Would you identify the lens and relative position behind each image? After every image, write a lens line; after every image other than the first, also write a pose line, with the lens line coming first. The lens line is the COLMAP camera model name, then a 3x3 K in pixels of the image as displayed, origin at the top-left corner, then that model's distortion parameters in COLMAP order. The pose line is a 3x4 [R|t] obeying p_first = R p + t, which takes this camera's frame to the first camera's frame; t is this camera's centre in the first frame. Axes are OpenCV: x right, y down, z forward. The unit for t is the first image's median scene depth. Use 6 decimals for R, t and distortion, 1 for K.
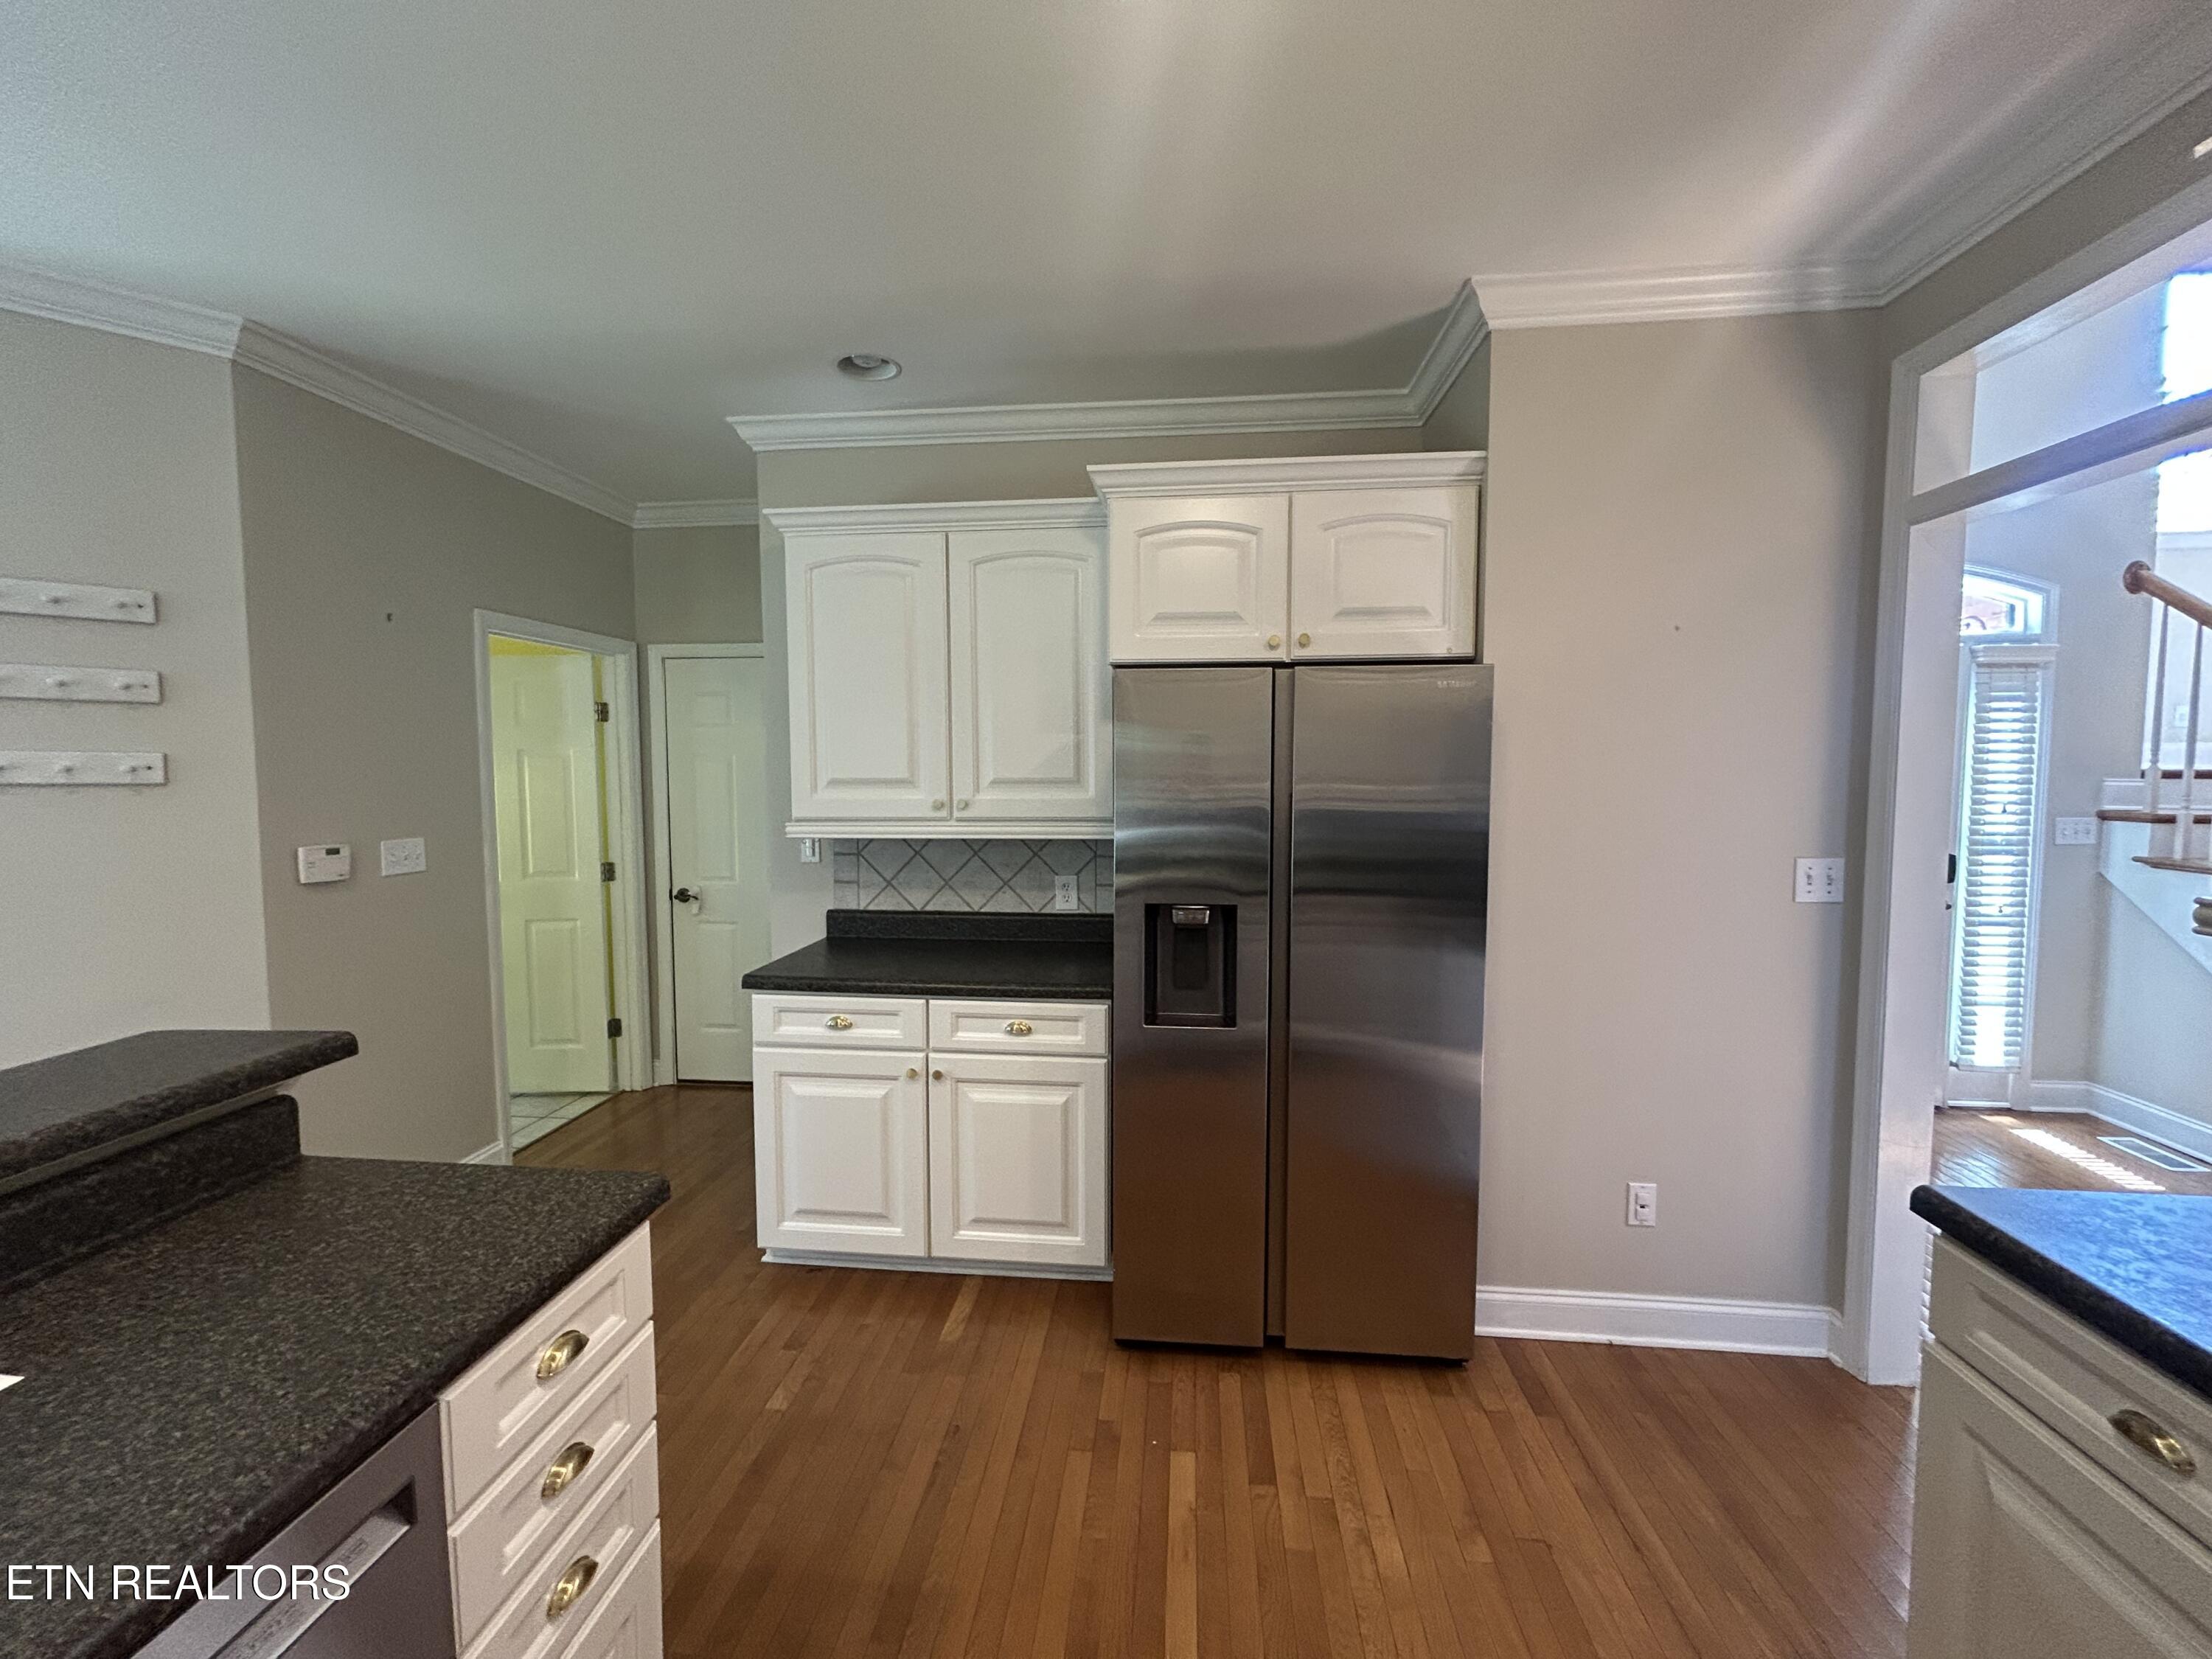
lens RADIAL K [[895.8, 0, 1109.3], [0, 895.8, 822.7], [0, 0, 1]] dist [0.001439, 0.000246]
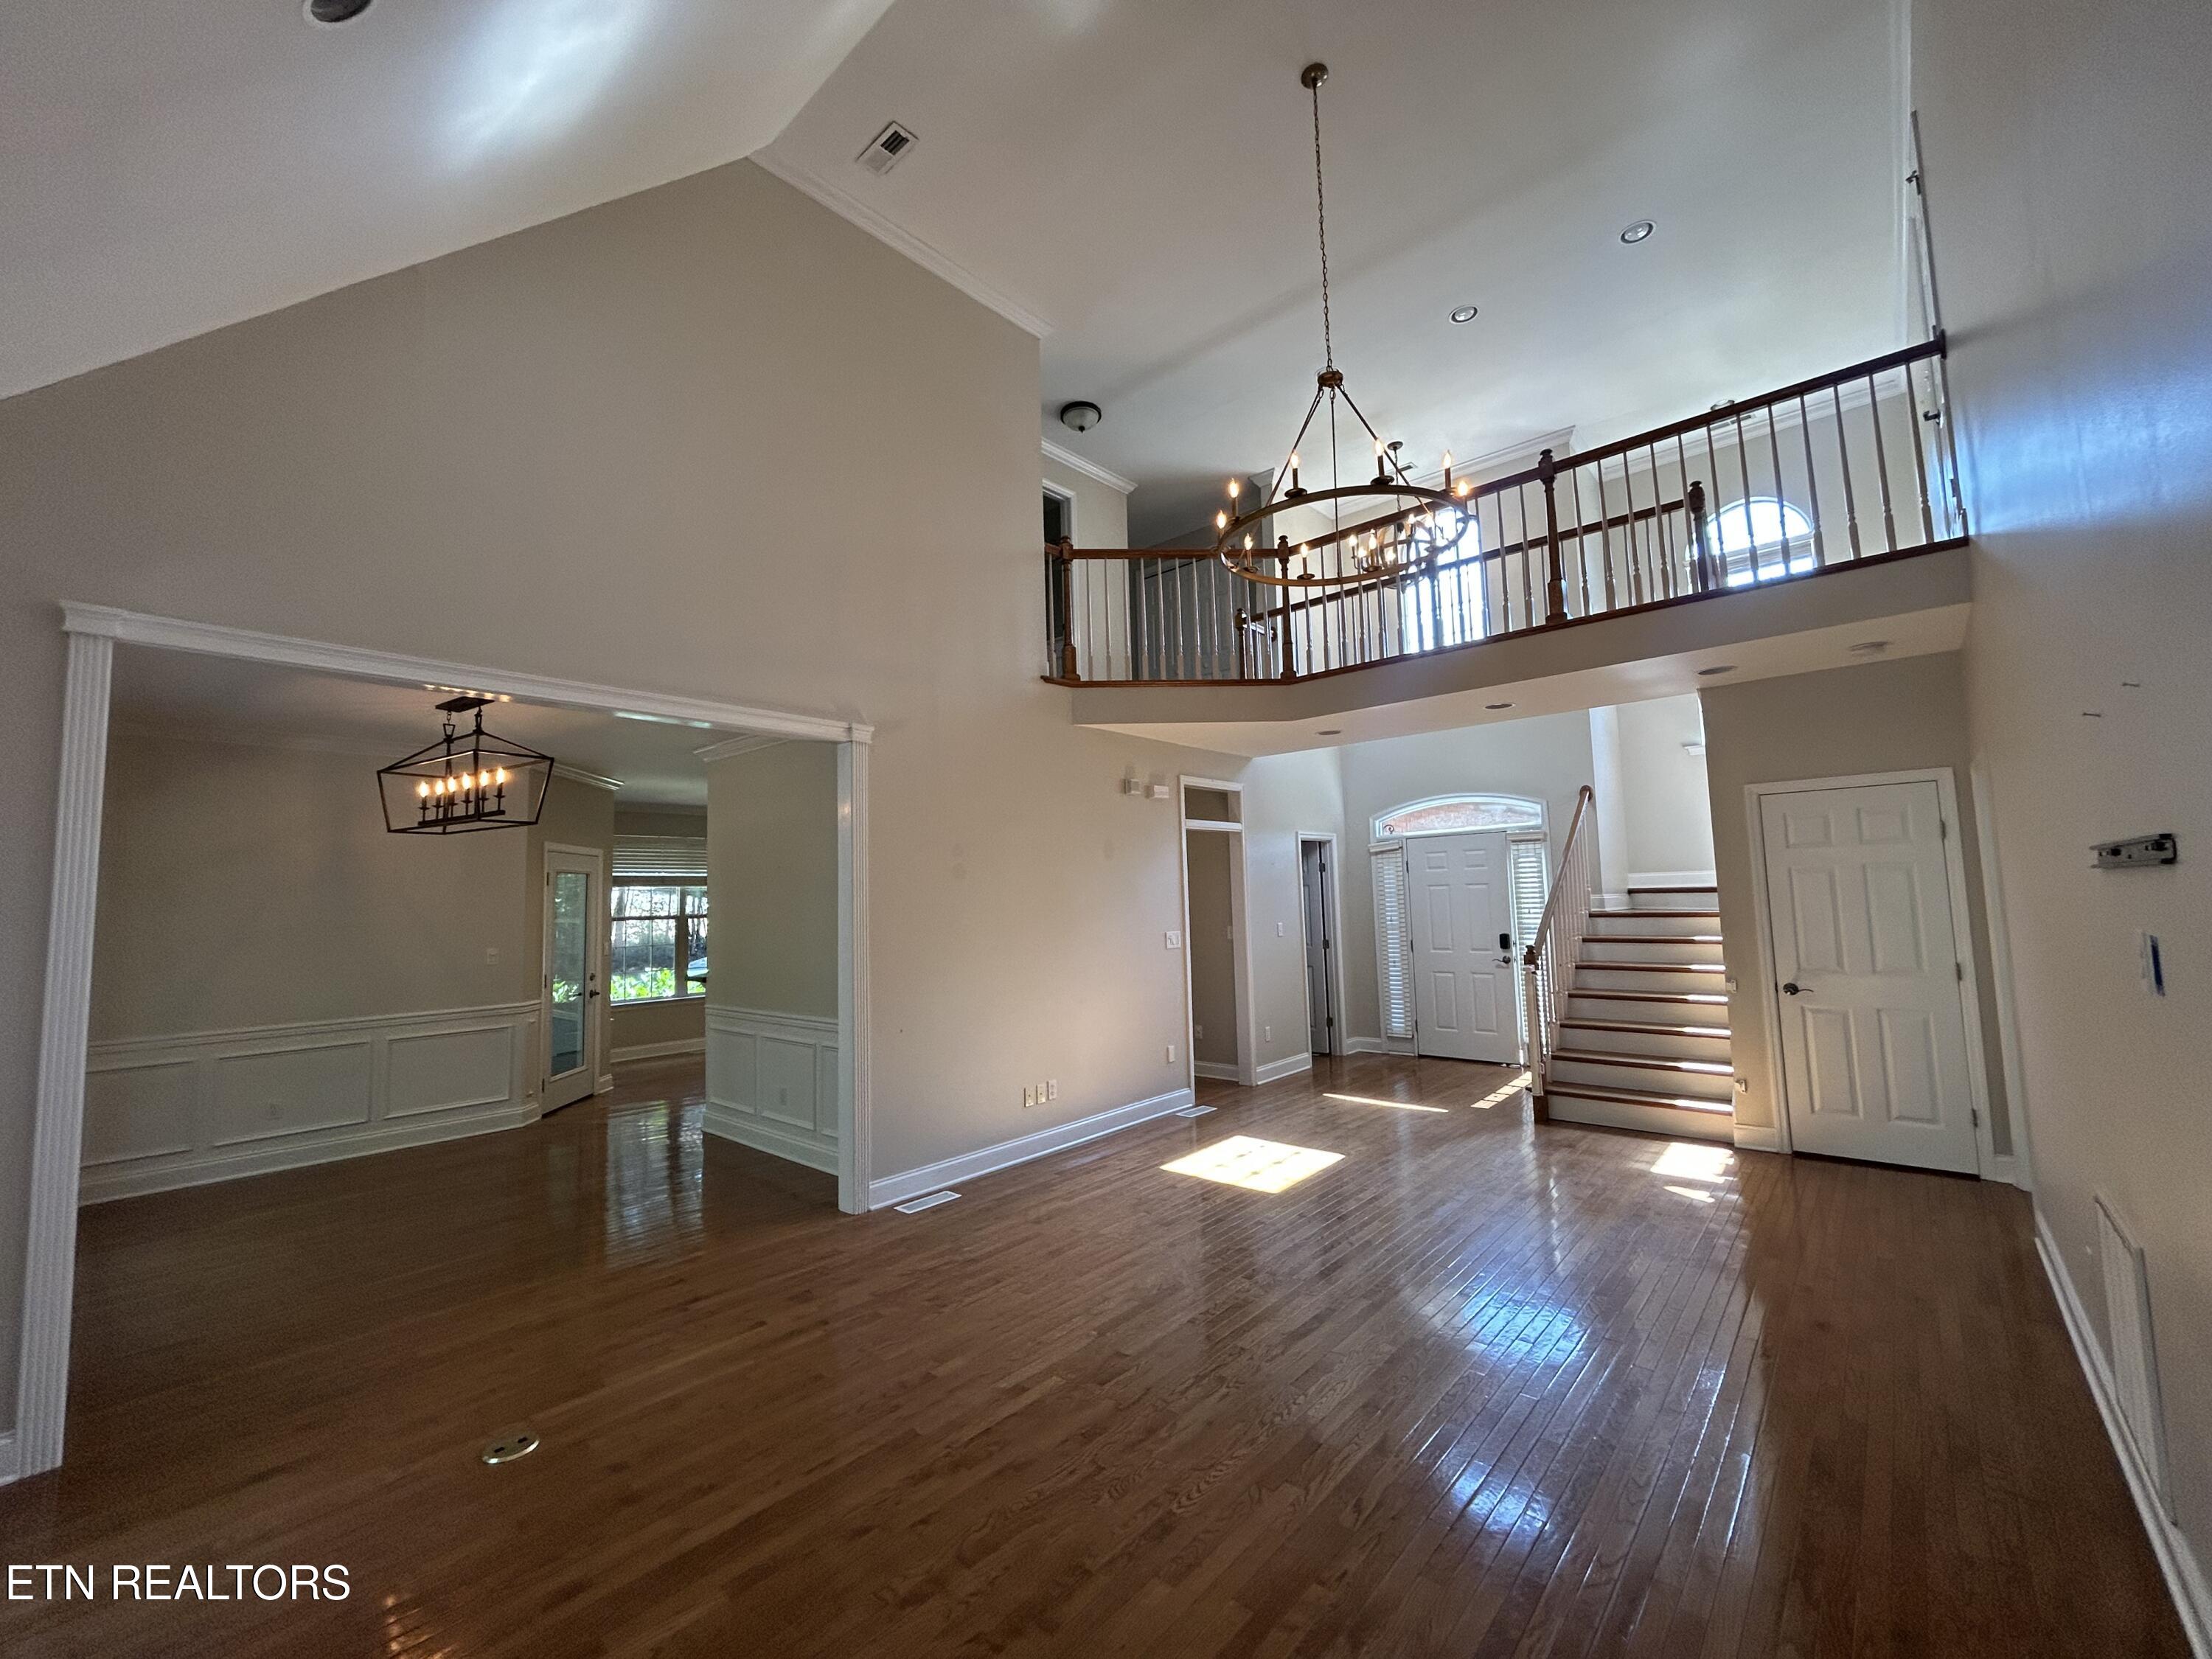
lens RADIAL K [[895.8, 0, 1101.9], [0, 895.8, 819.6], [0, 0, 1]] dist [0.001439, 0.000246]
pose [[0.799352, -0.080185, -0.595489, 1.438921], [-0.004184, 0.990289, -0.138964, 0.062692], [0.600848, 0.113573, 0.791254, -1.168500]]
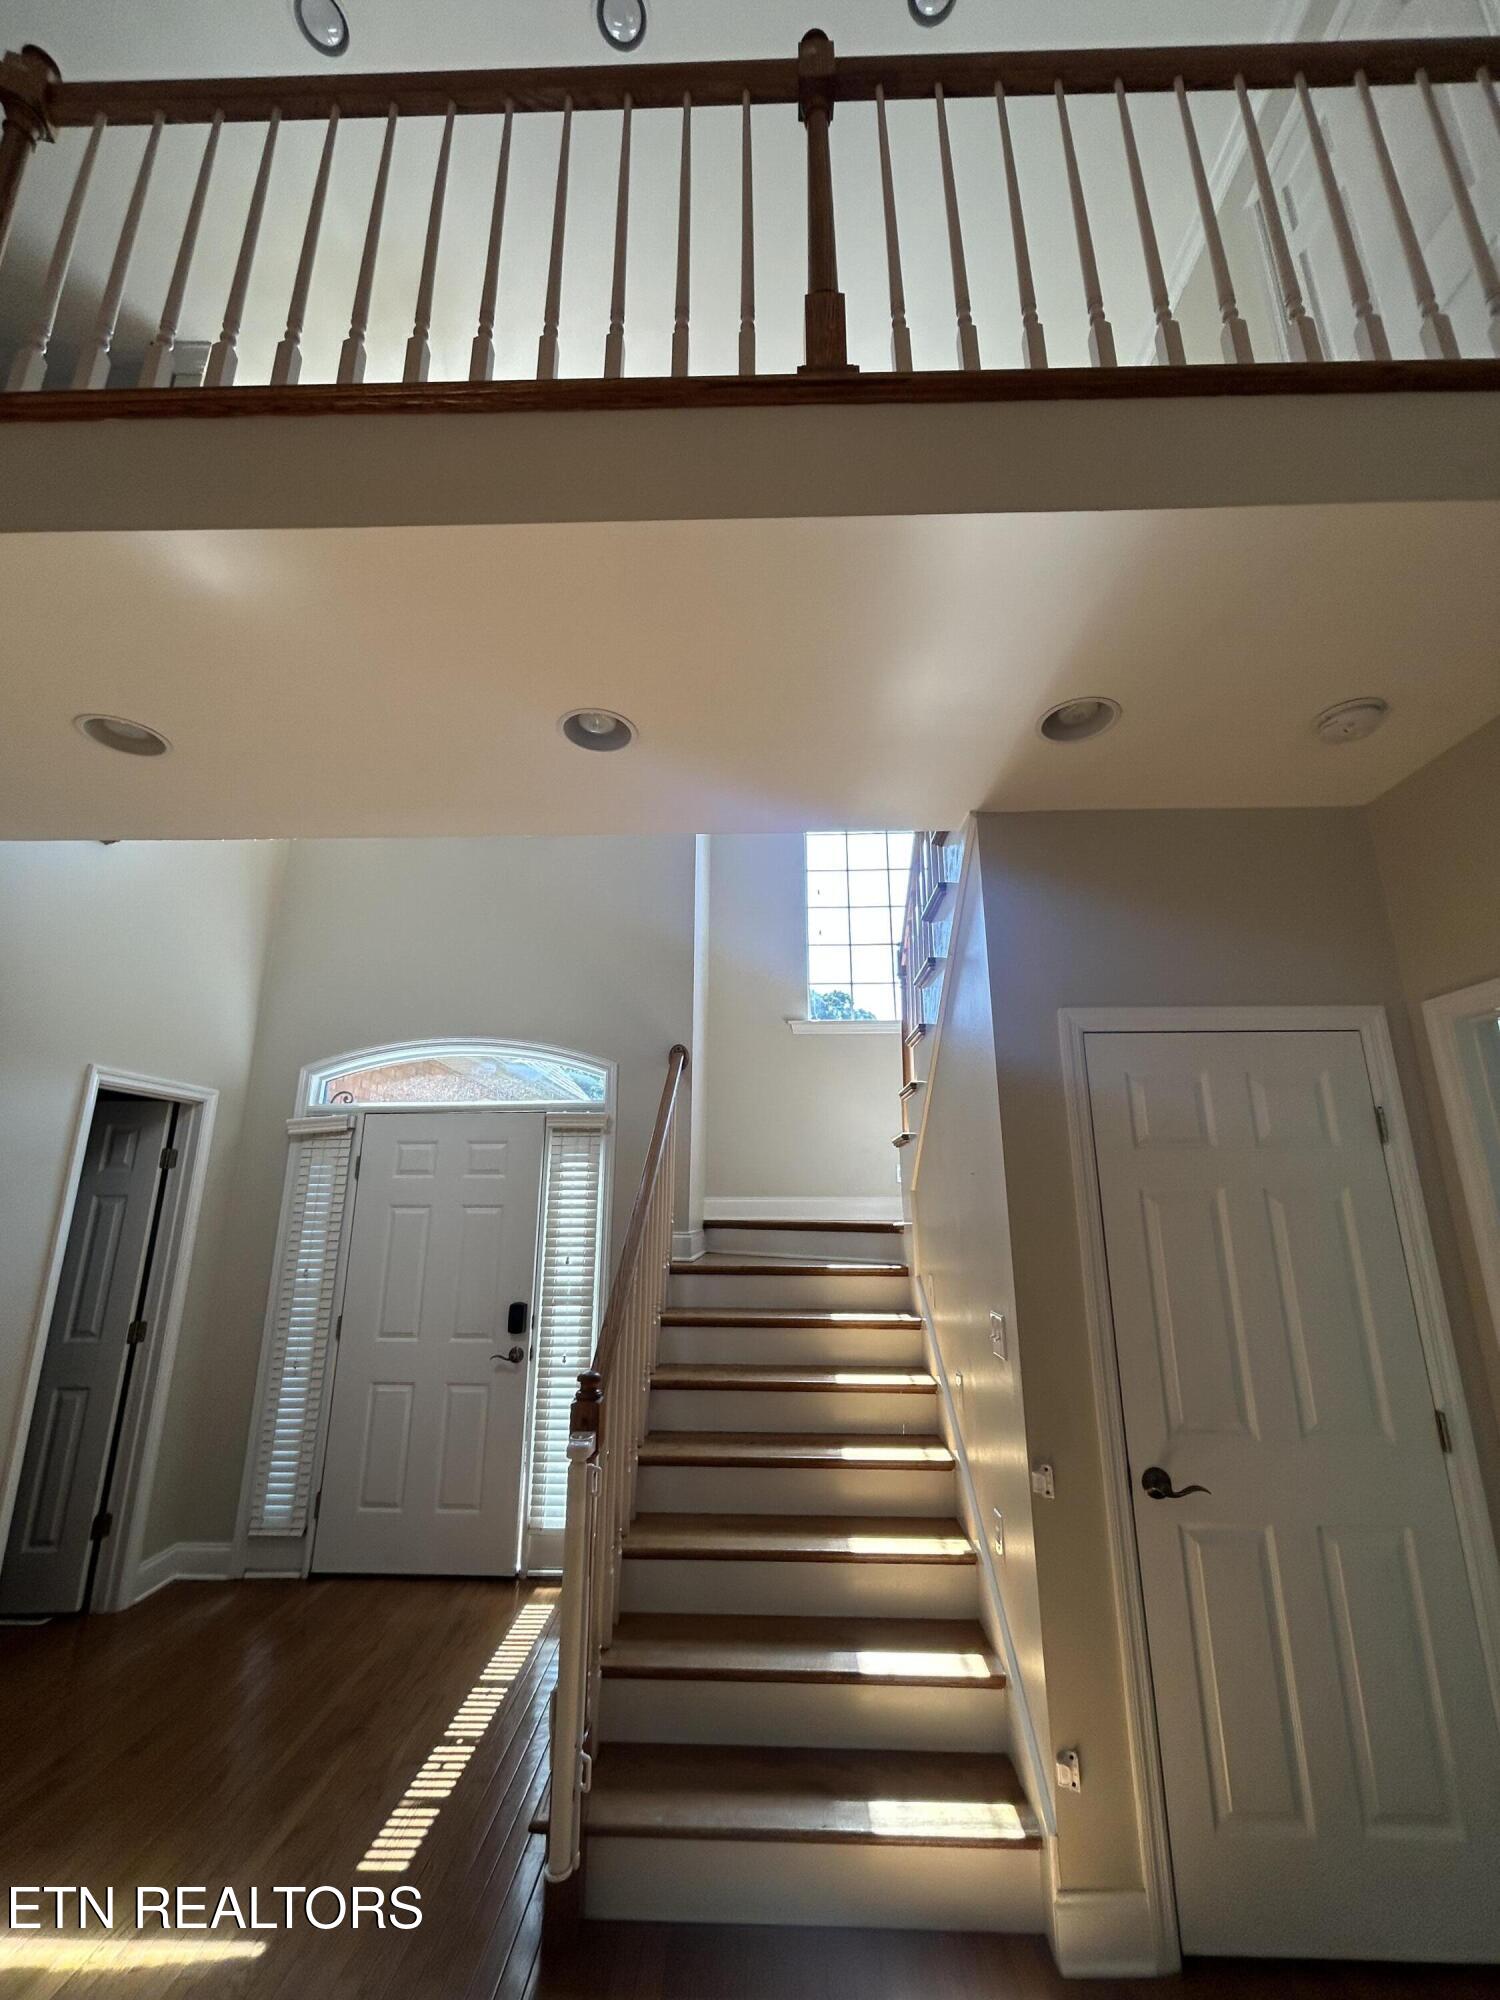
lens RADIAL K [[810.0, 0, 749.5], [0, 810.0, 1003.1], [0, 0, 1]] dist [0.001439, 0.000246]
pose [[0.998279, 0.011390, 0.057518, 1.159432], [0.006799, 0.951847, -0.306499, -0.009443], [-0.058240, 0.306363, 0.950132, -0.054607]]
